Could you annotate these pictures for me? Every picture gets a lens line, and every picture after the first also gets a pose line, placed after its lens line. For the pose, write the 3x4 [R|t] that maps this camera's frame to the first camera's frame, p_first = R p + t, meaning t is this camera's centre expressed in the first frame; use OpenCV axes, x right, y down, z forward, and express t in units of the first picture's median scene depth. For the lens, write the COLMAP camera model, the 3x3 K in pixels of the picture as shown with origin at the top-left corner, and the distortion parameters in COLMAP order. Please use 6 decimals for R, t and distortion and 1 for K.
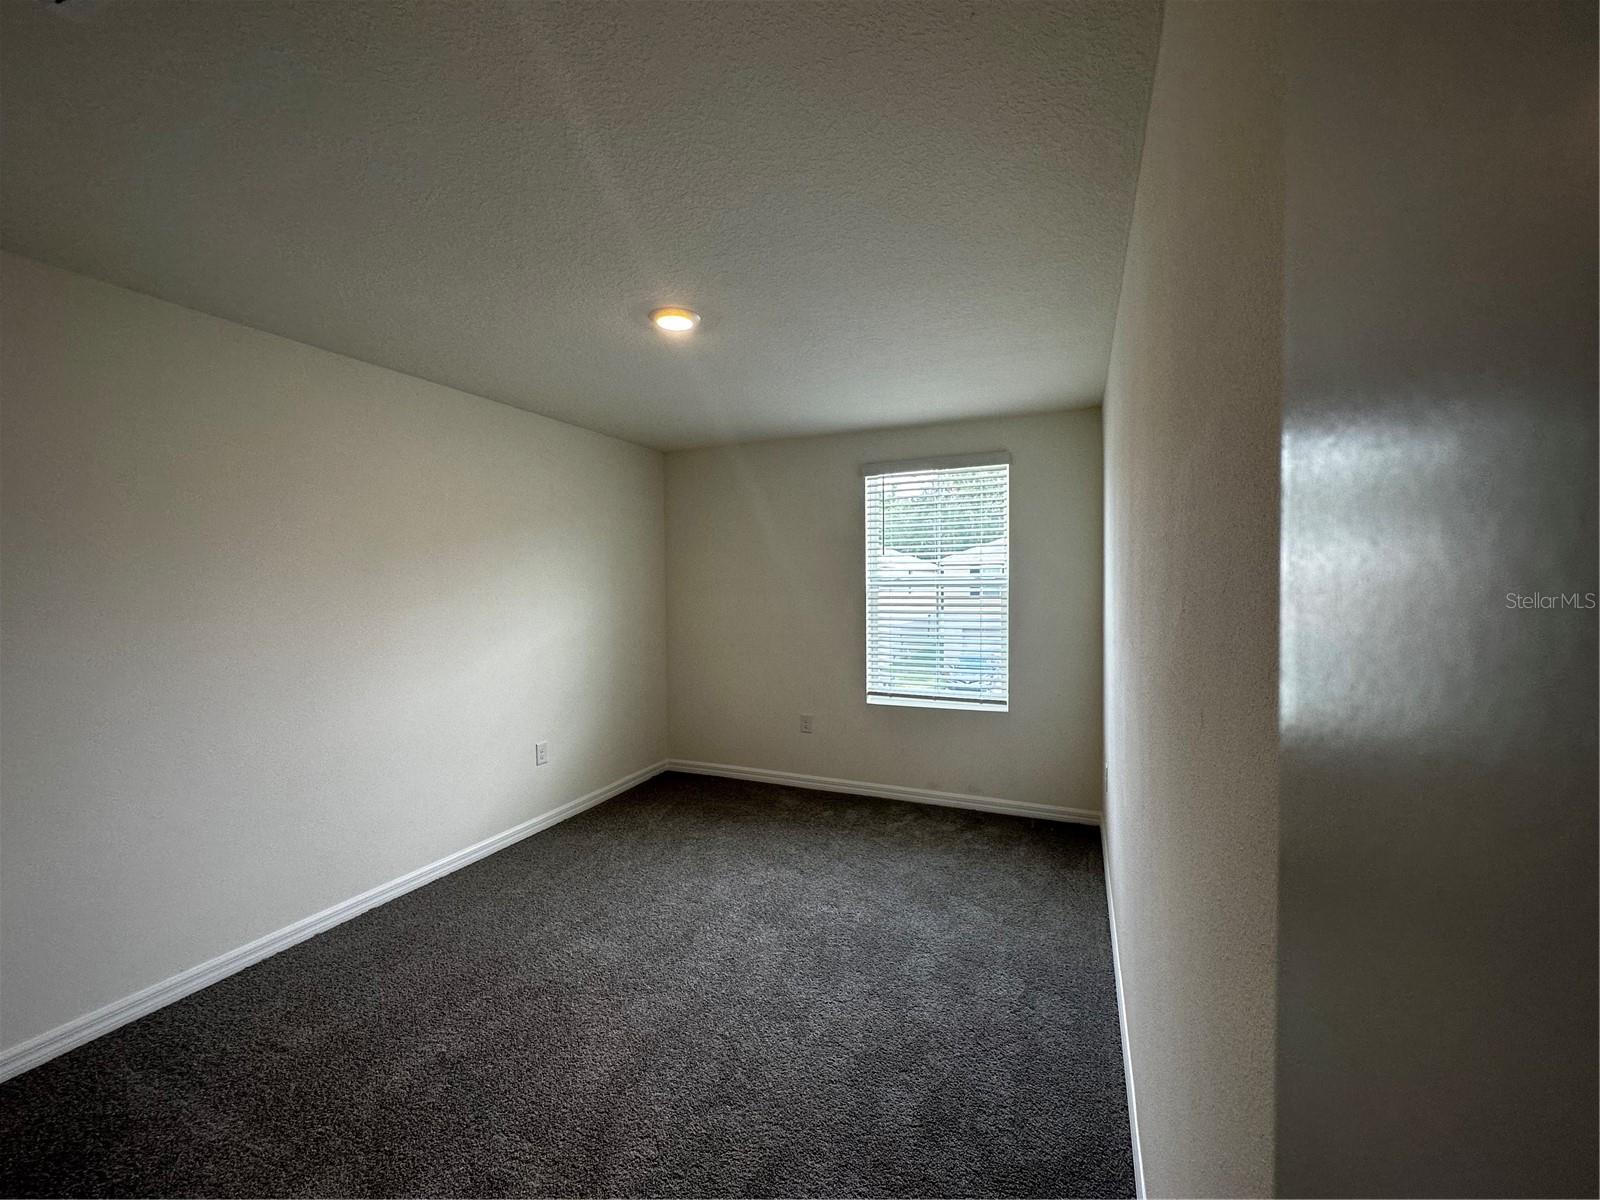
lens RADIAL K [[636.7, 0, 810.5], [0, 636.7, 606.1], [0, 0, 1]] dist [-0.004134, 0.000905]
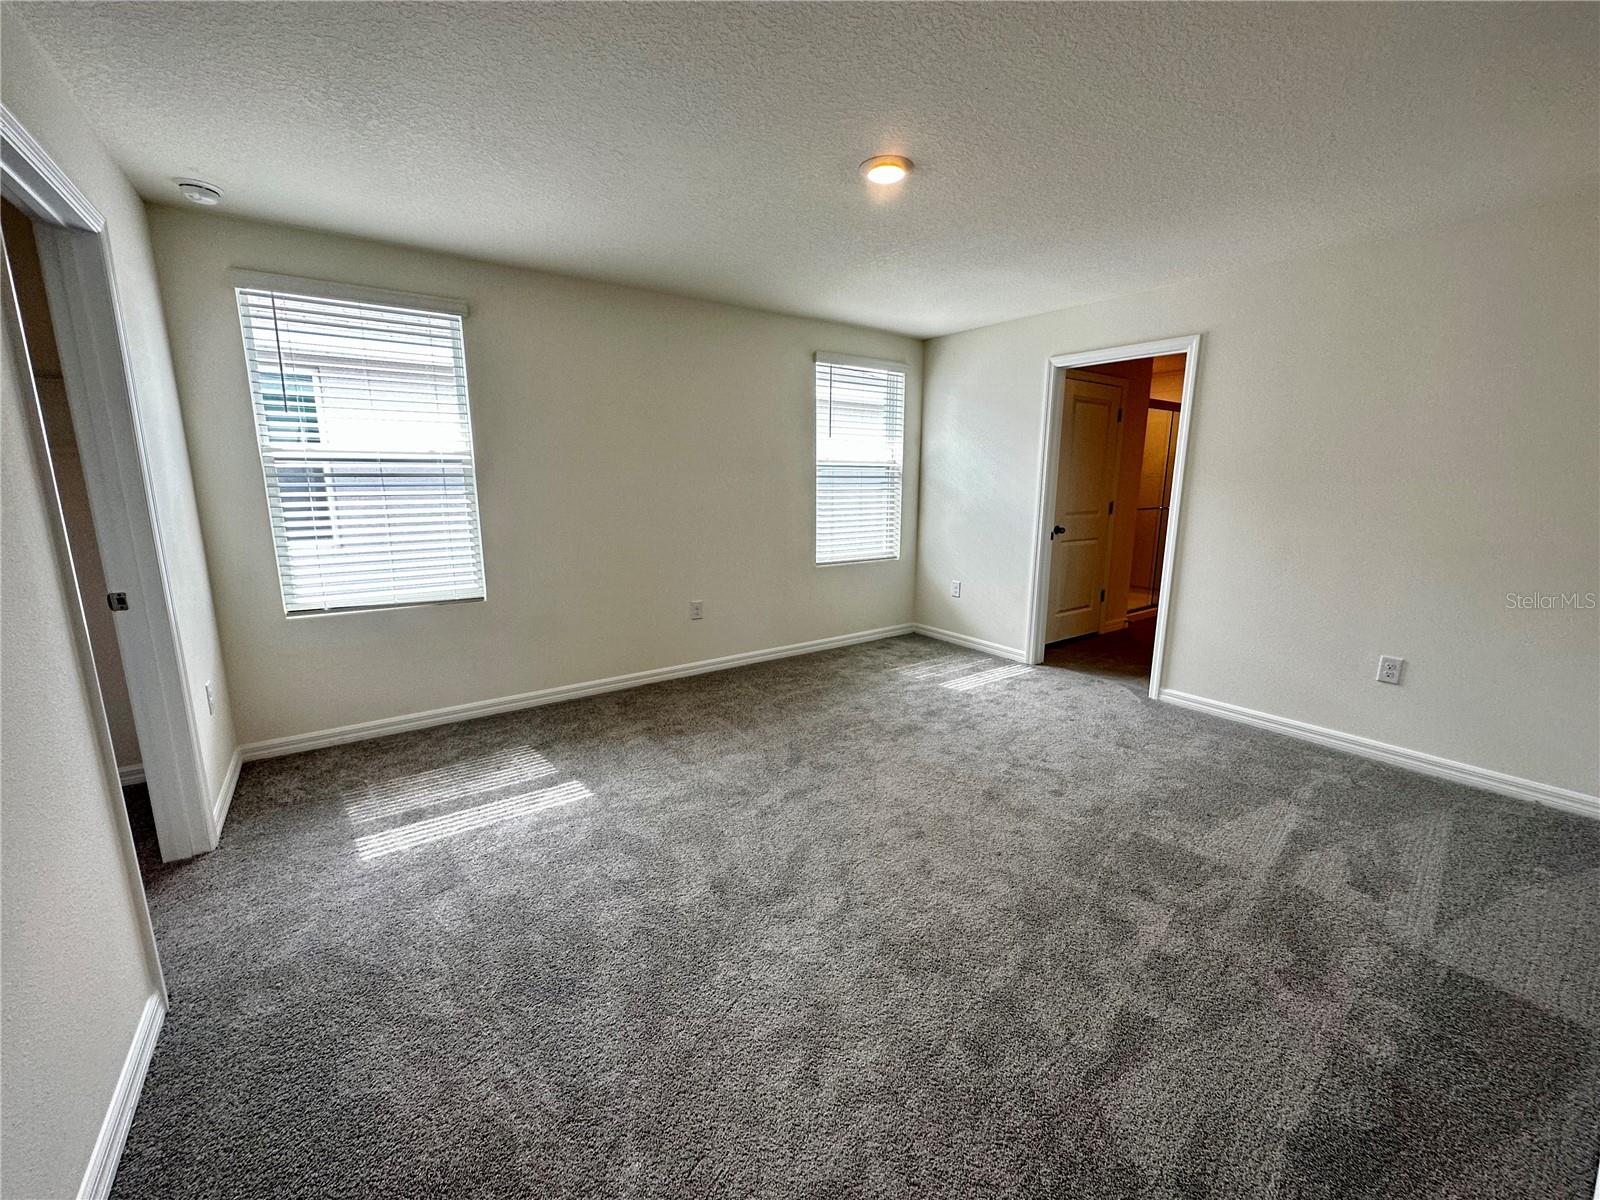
lens RADIAL K [[636.7, 0, 803.6], [0, 636.7, 606.9], [0, 0, 1]] dist [-0.004134, 0.000905]
pose [[0.493610, -0.168047, 0.853293, -0.917392], [0.019819, 0.983073, 0.182141, 0.006994], [-0.869458, -0.072995, 0.488585, 0.462219]]
